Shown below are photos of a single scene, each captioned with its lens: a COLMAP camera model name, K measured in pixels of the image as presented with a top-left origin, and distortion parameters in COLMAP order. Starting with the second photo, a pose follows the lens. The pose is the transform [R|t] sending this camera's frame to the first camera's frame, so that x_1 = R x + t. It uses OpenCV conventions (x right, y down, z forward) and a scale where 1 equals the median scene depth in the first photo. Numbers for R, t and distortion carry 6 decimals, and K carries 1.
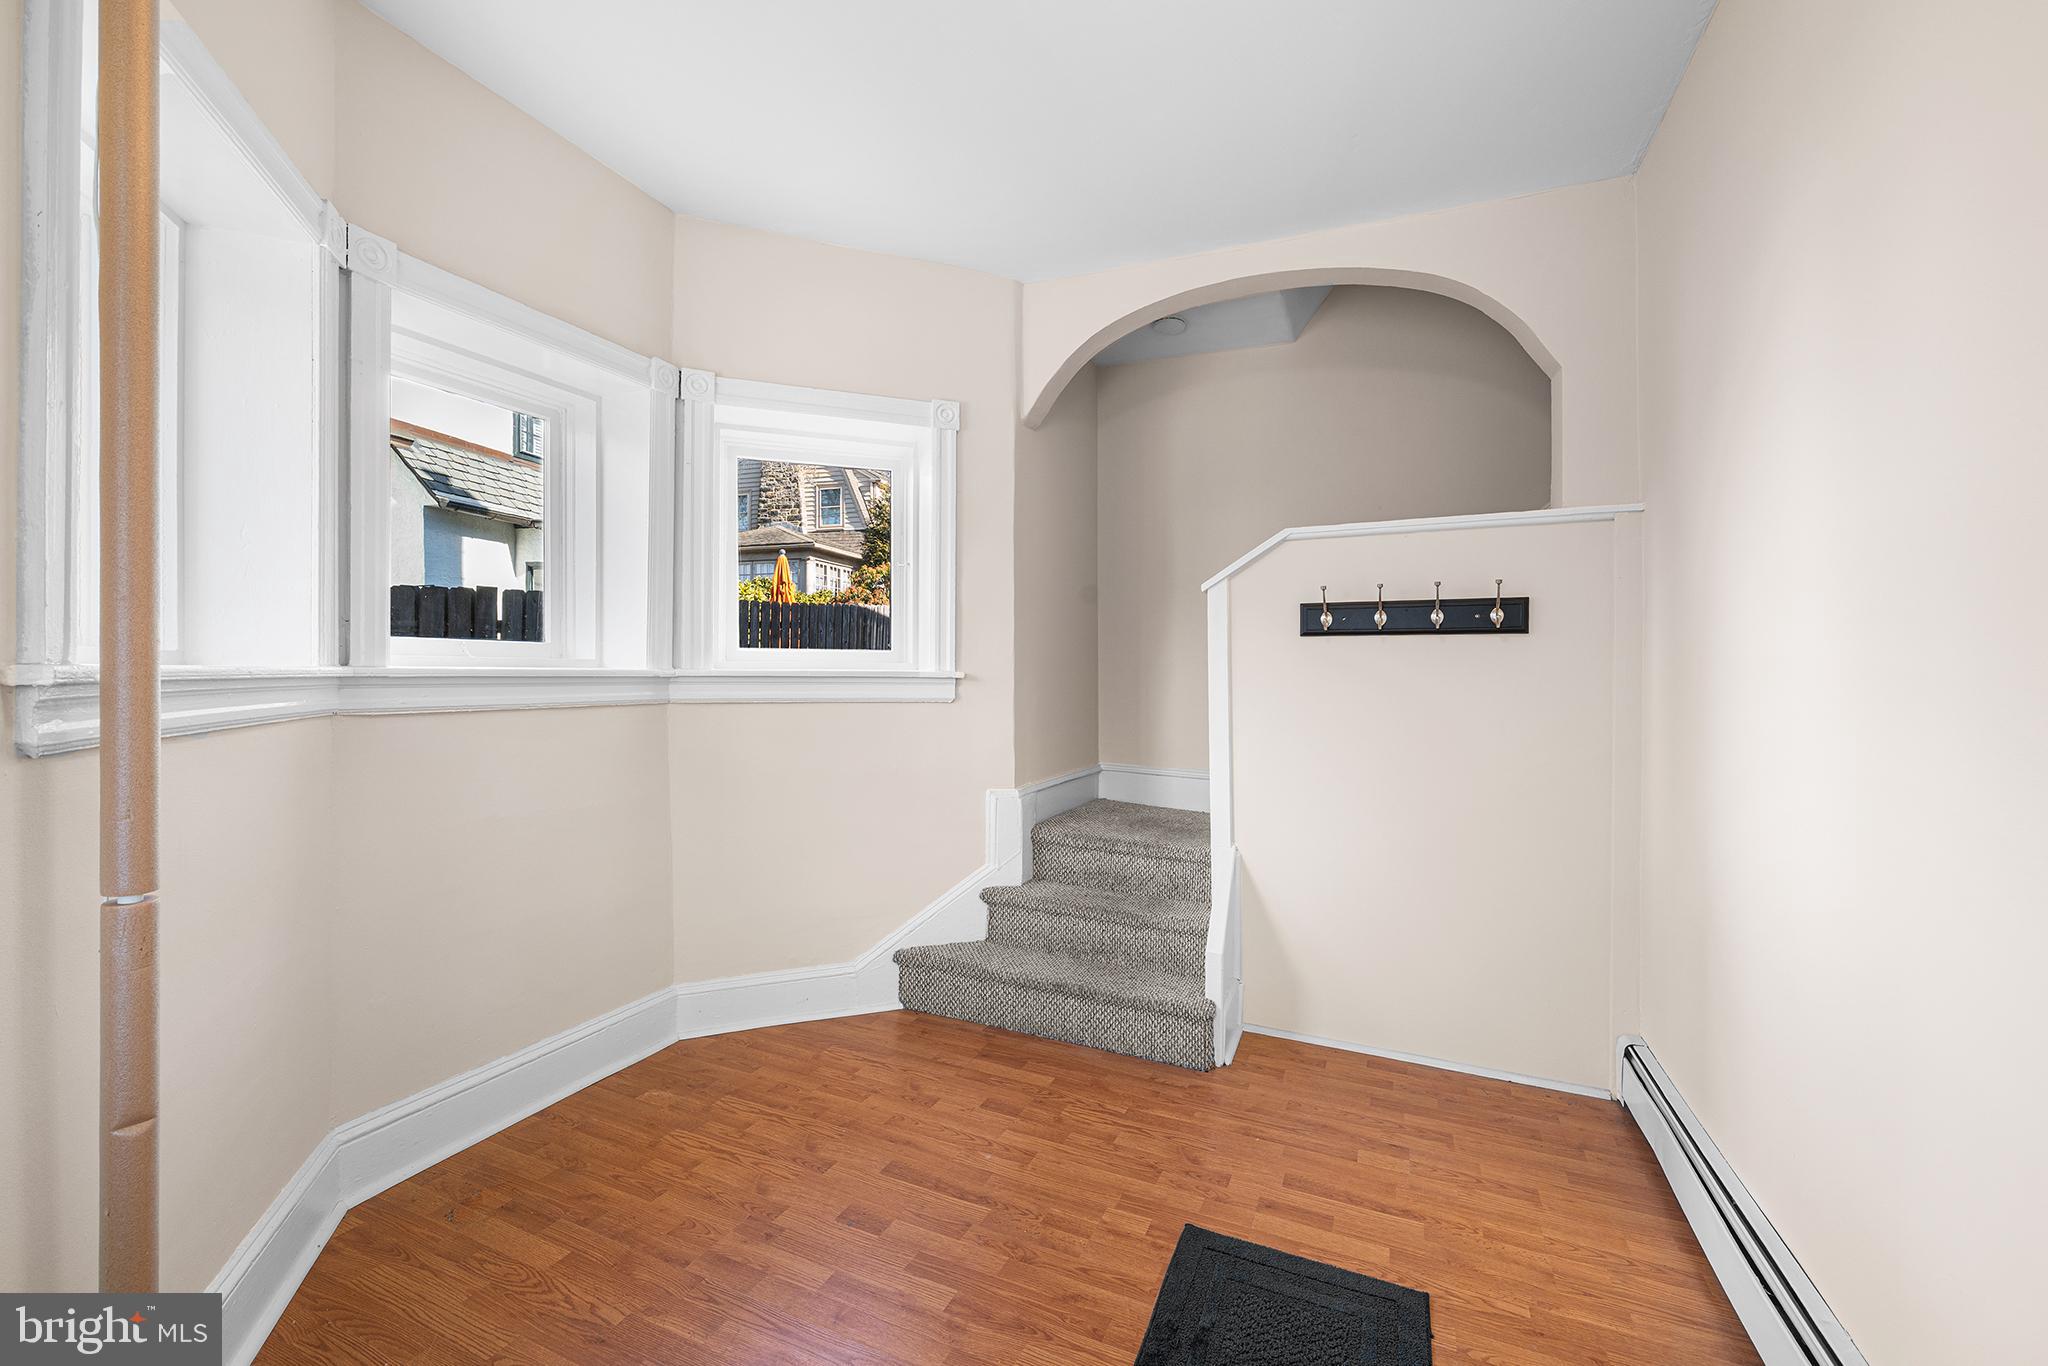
lens RADIAL K [[820.0, 0, 1024.0], [0, 820.0, 683.0], [0, 0, 1]] dist [0.013630, 0.000087]
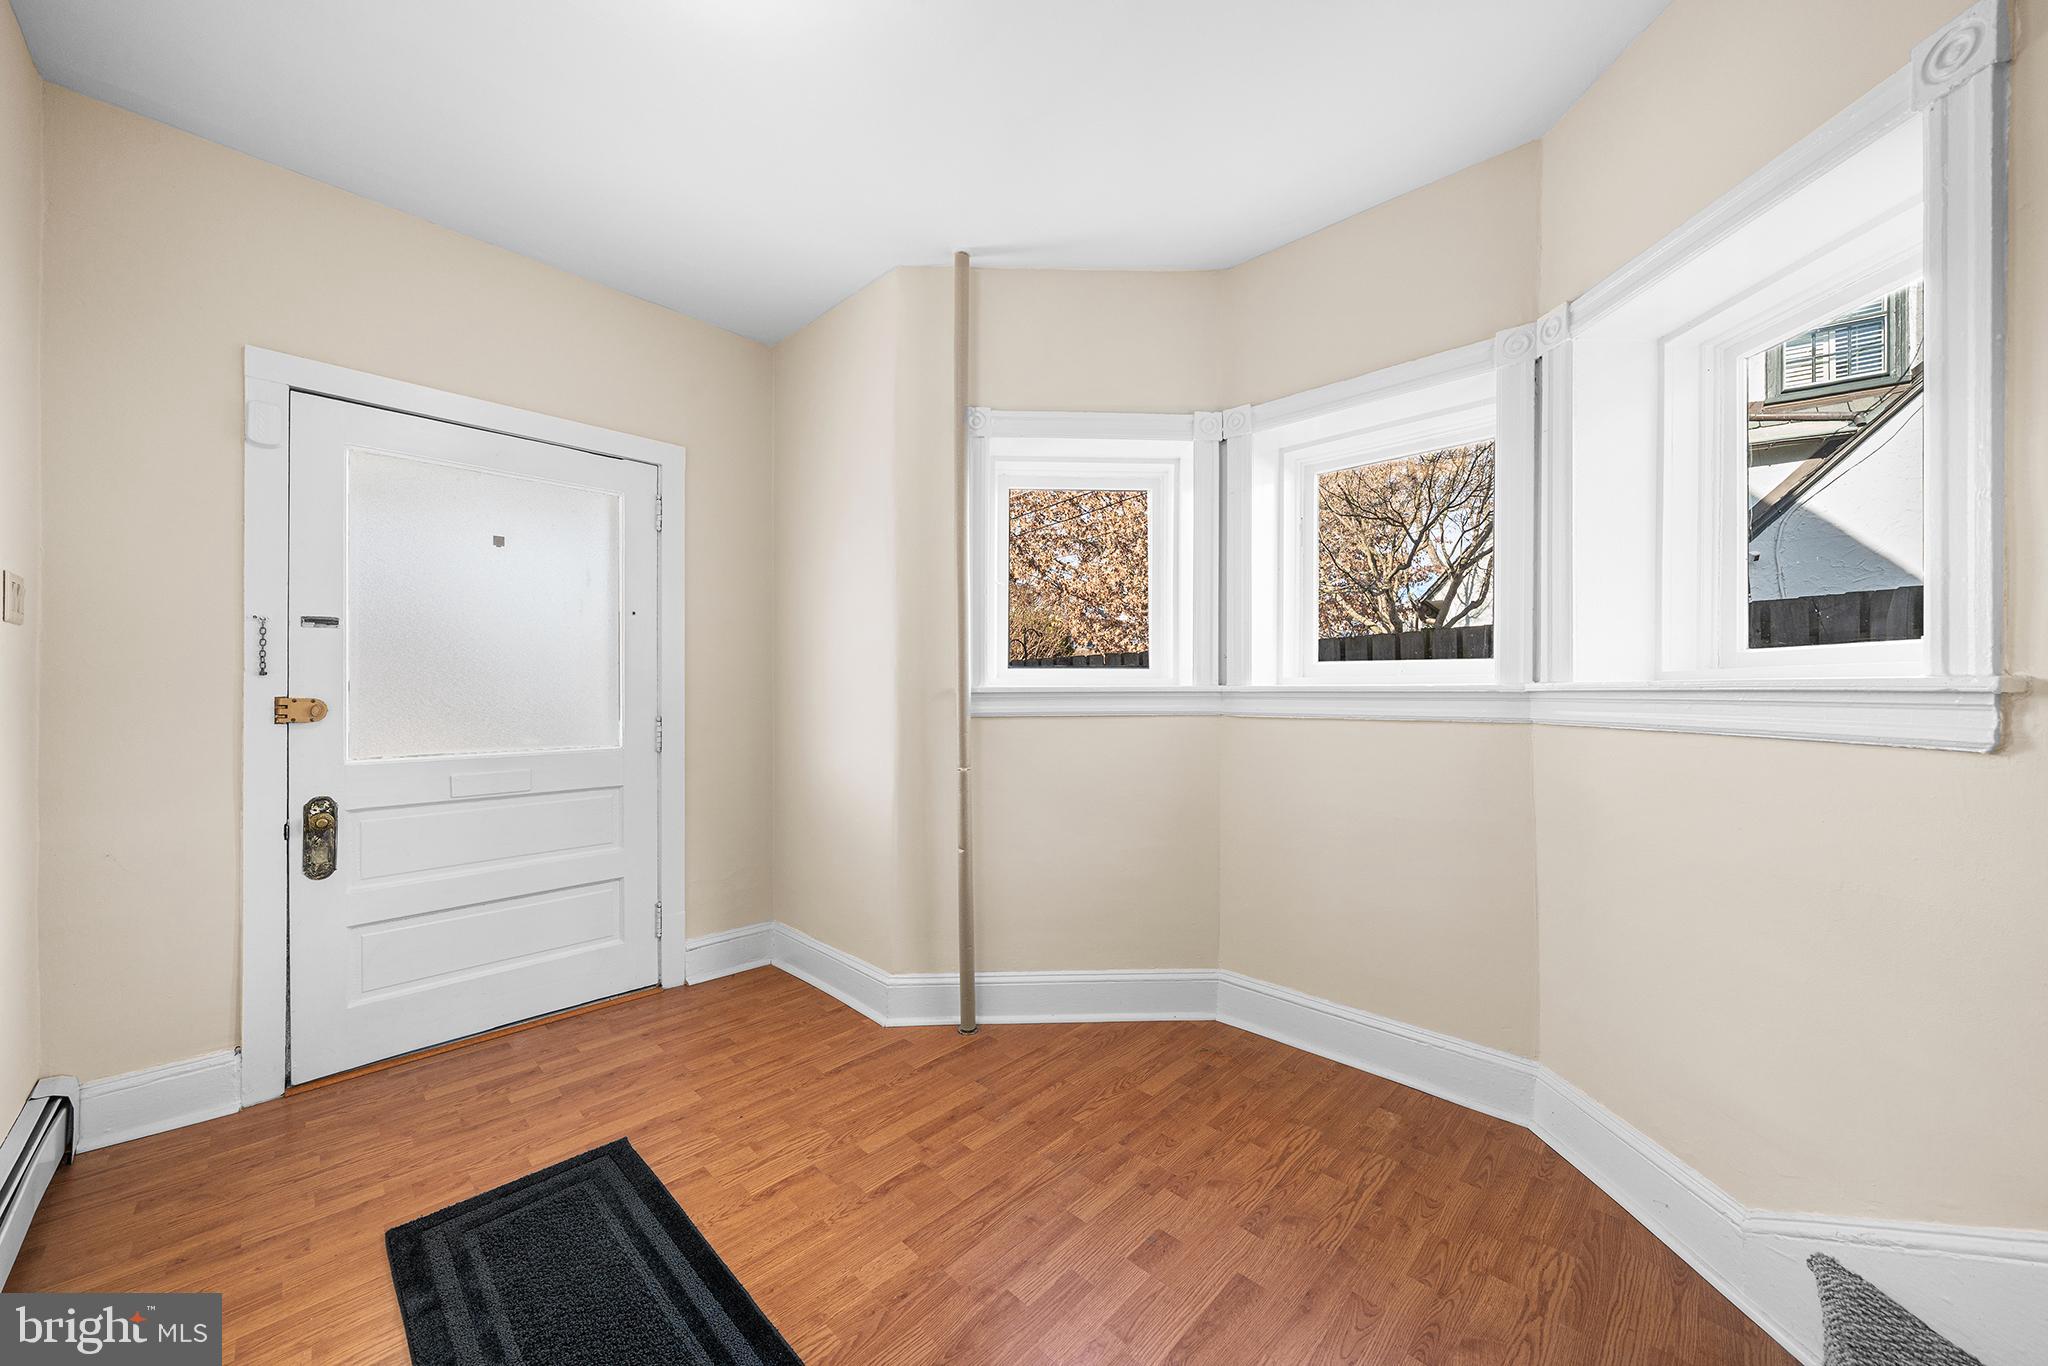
lens RADIAL K [[730.3, 0, 1030.3], [0, 730.3, 699.2], [0, 0, 1]] dist [0.000119, -0.000143]
pose [[-0.327178, 0.007127, -0.944936, 0.590787], [-0.006528, 0.999931, 0.009802, -0.004865], [0.944940, 0.009375, -0.327108, 1.015442]]
